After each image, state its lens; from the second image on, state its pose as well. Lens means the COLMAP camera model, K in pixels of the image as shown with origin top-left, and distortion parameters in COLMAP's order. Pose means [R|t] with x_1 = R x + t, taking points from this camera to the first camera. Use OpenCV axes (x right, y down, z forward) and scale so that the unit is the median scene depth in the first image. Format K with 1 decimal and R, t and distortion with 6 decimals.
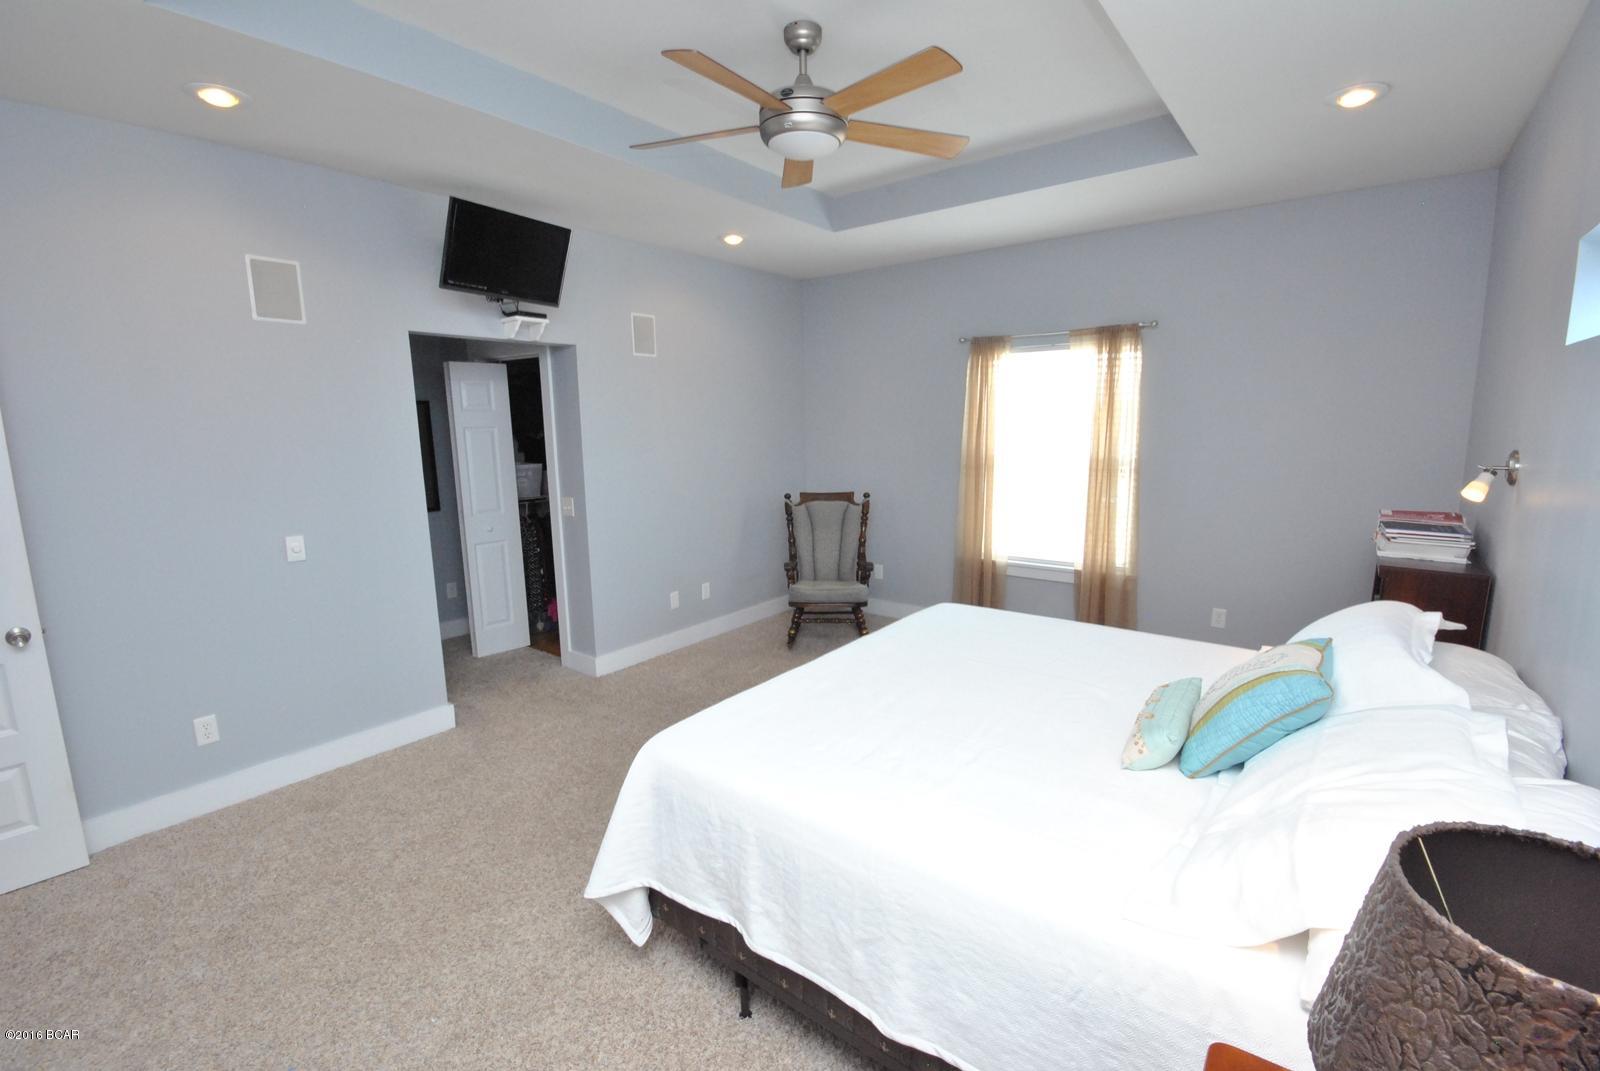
lens RADIAL K [[704.7, 0, 803.7], [0, 704.7, 538.2], [0, 0, 1]] dist [-0.010730, -0.000202]
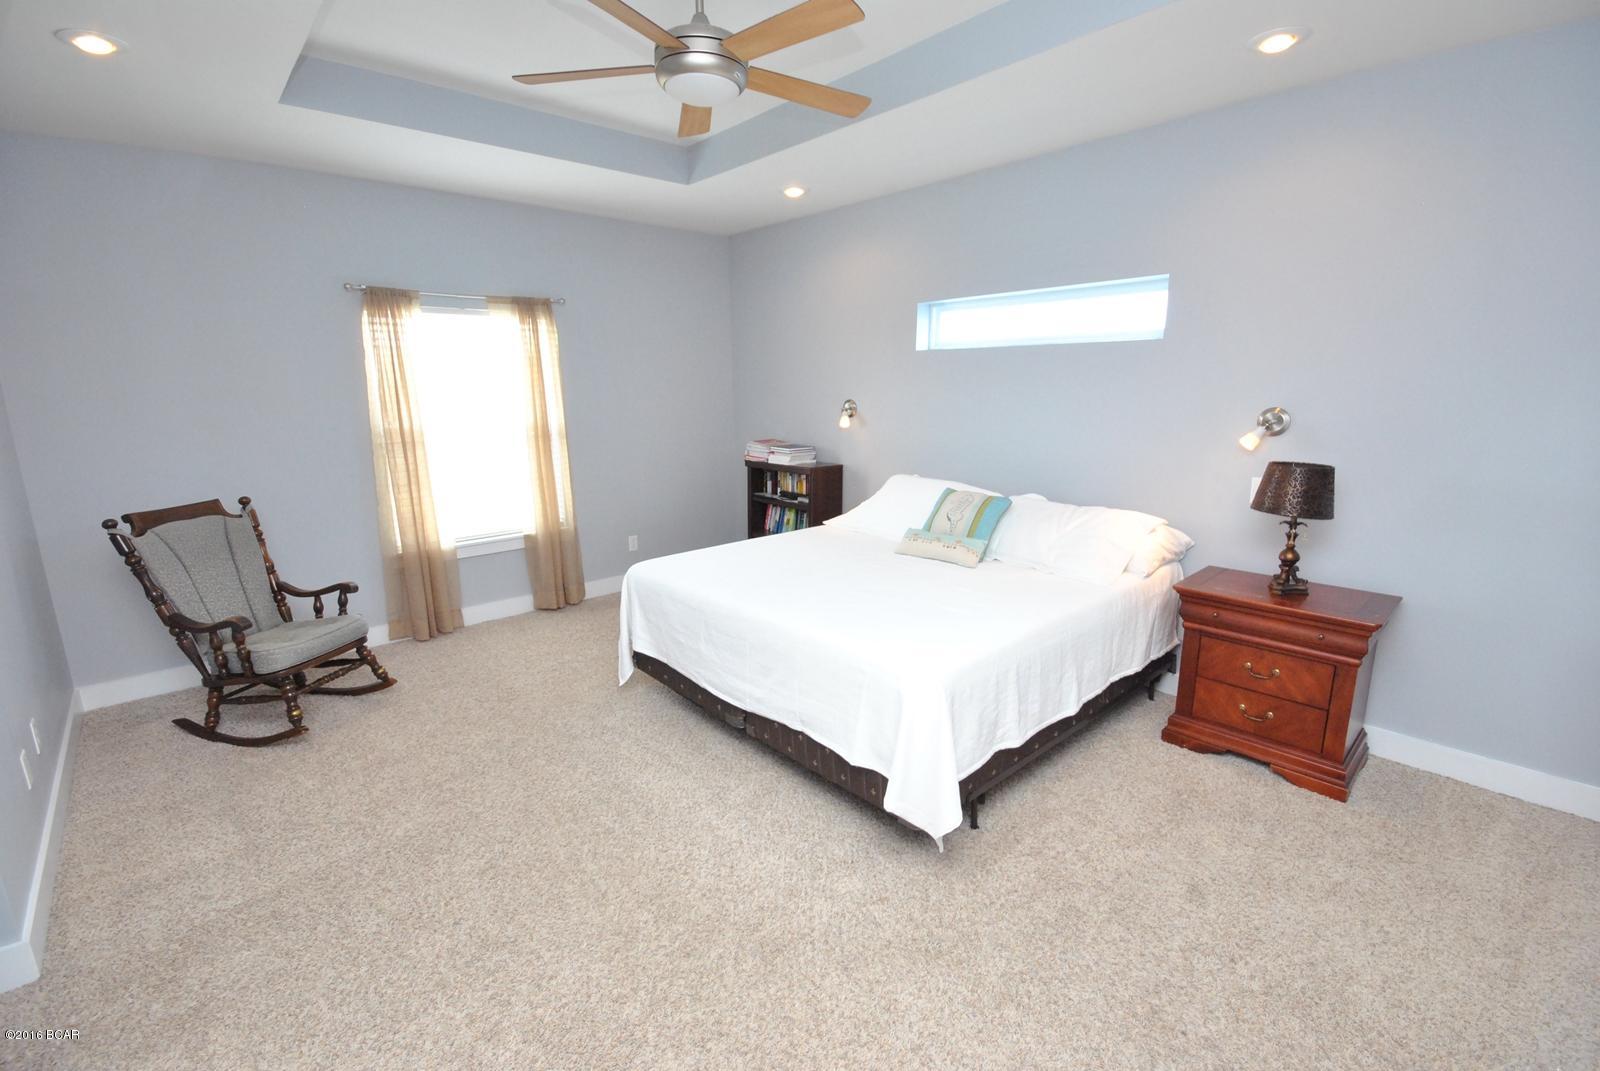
lens RADIAL K [[714.5, 0, 804.2], [0, 714.5, 532.0], [0, 0, 1]] dist [-0.001803, -0.000212]
pose [[0.187268, -0.196113, 0.962533, -0.567637], [0.167181, 0.971936, 0.165502, -0.066422], [-0.967978, 0.129924, 0.214799, 0.403814]]
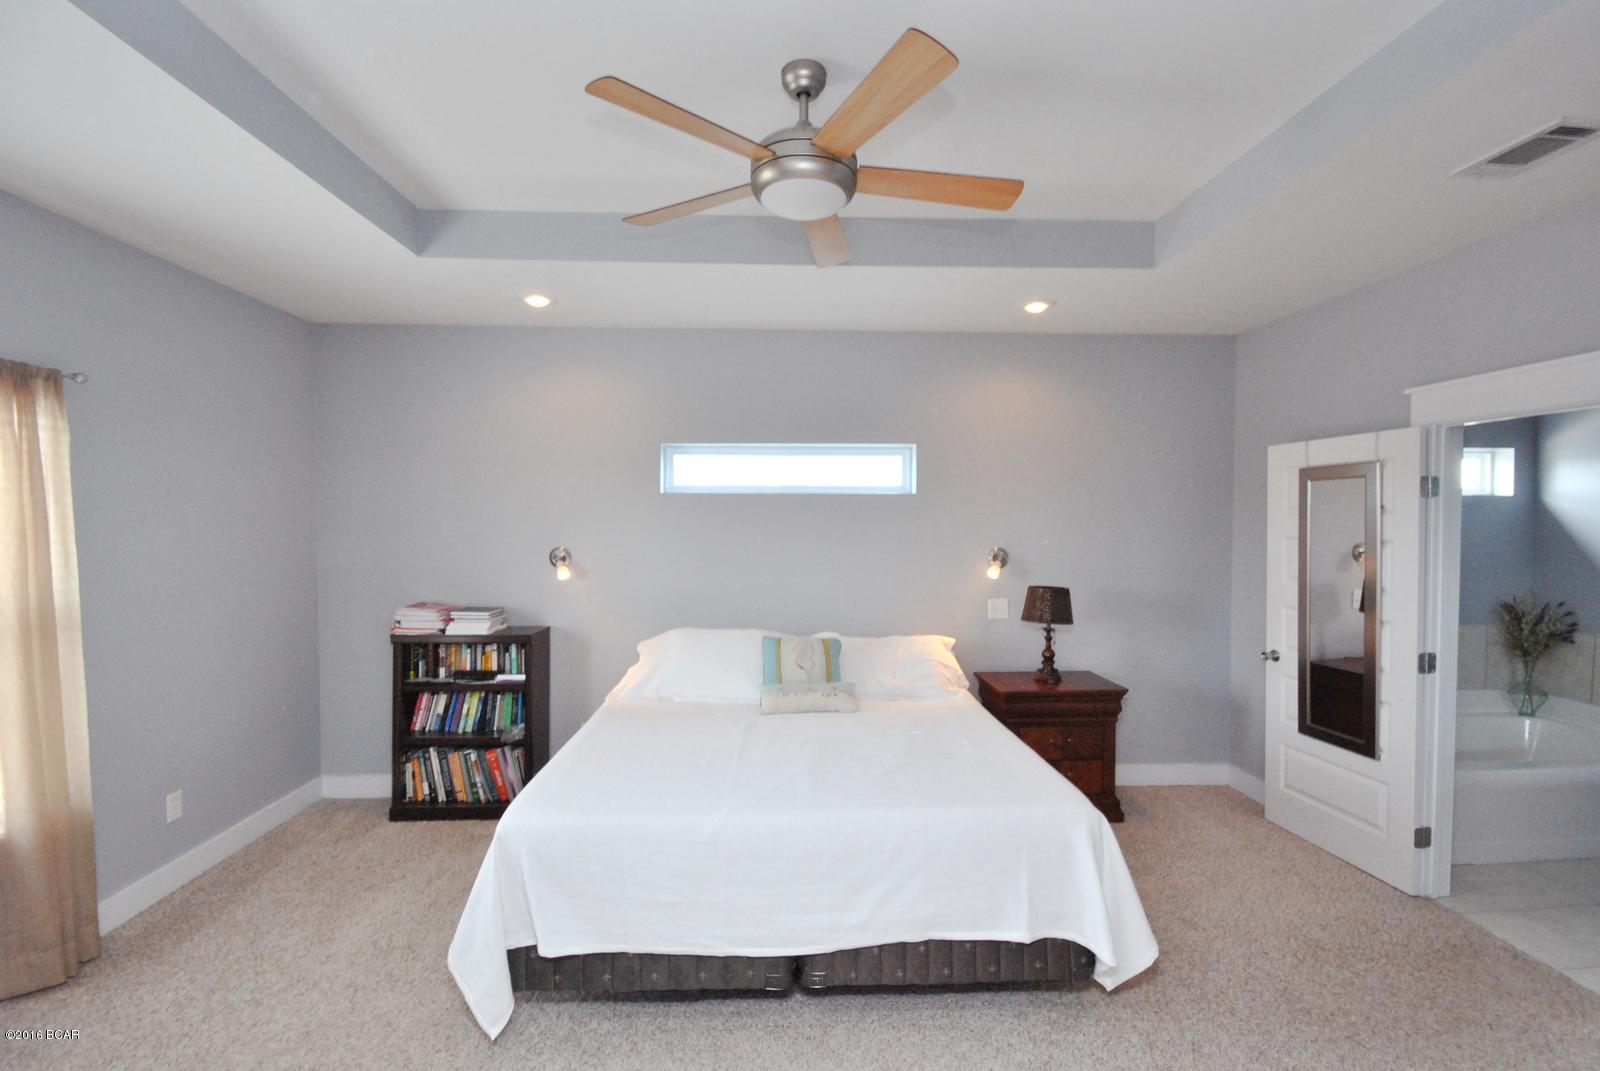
lens RADIAL K [[706.1, 0, 803.3], [0, 706.1, 537.1], [0, 0, 1]] dist [-0.000957, -0.000377]
pose [[-0.630447, -0.009516, 0.776174, -0.350793], [0.130521, 0.984388, 0.118084, -0.150826], [-0.765180, 0.175753, -0.619362, 0.875052]]
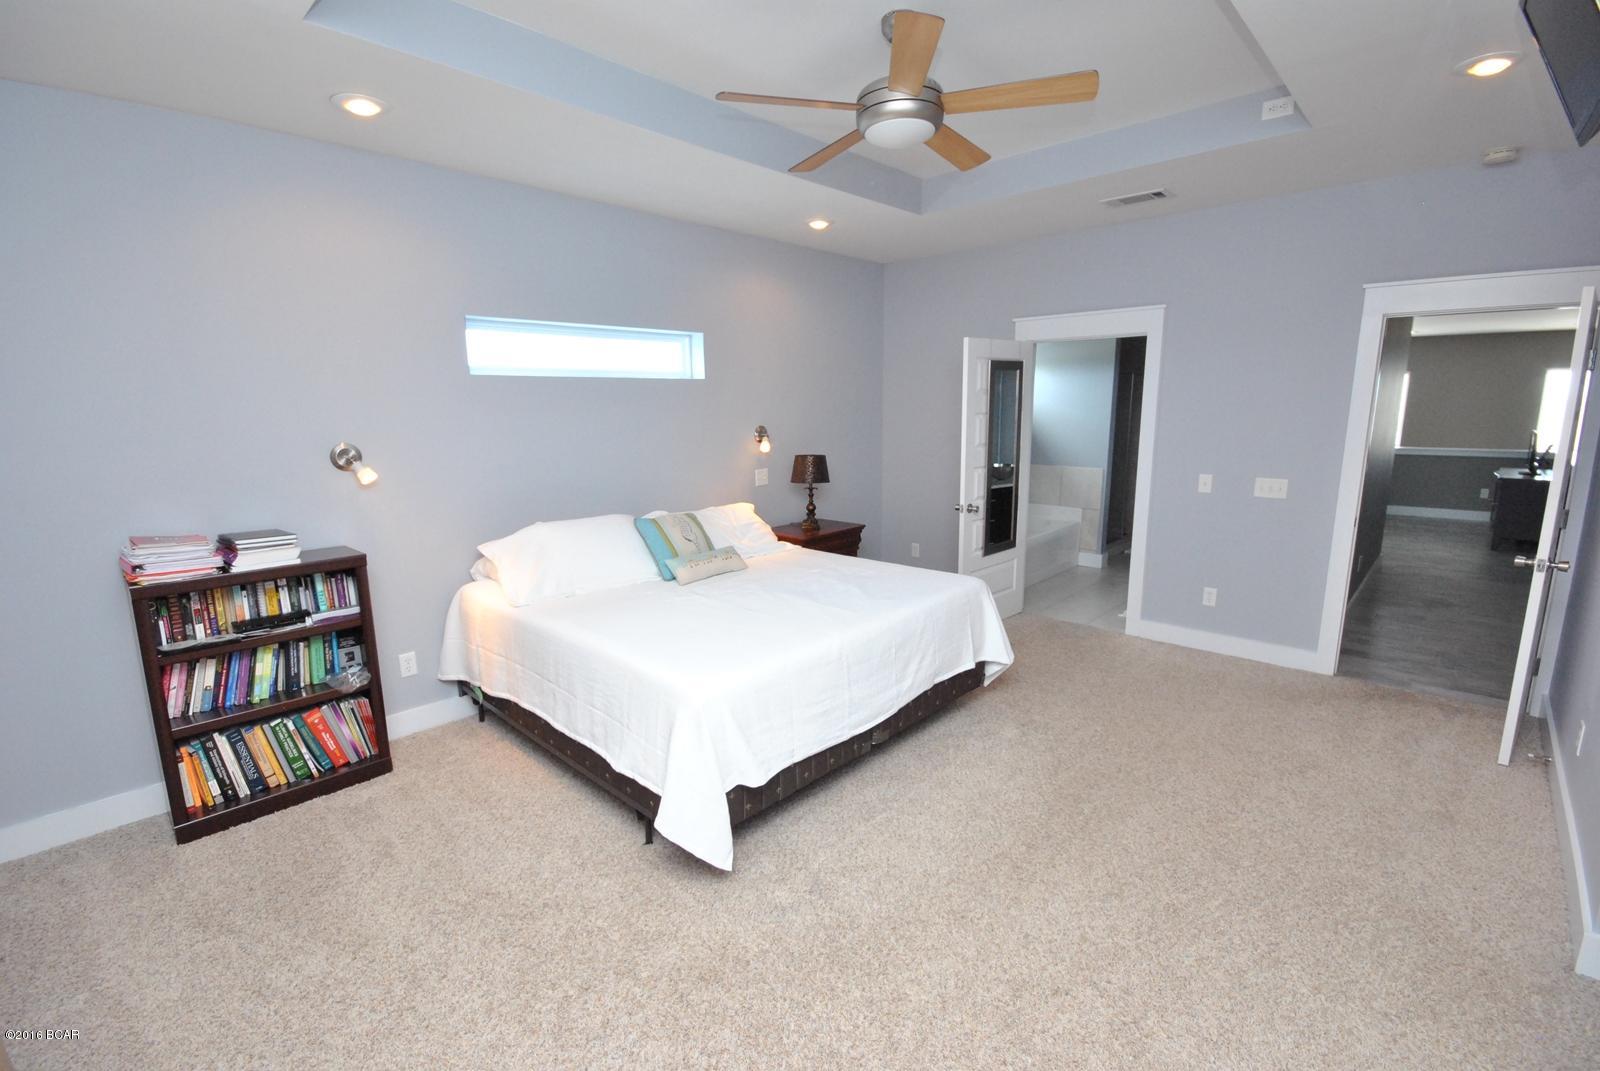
lens RADIAL K [[706.1, 0, 803.3], [0, 706.1, 537.1], [0, 0, 1]] dist [-0.000957, -0.000377]
pose [[-0.992945, 0.004203, 0.118497, 0.019230], [0.044342, 0.940019, 0.338229, -0.203349], [-0.109968, 0.341097, -0.933574, 1.199140]]
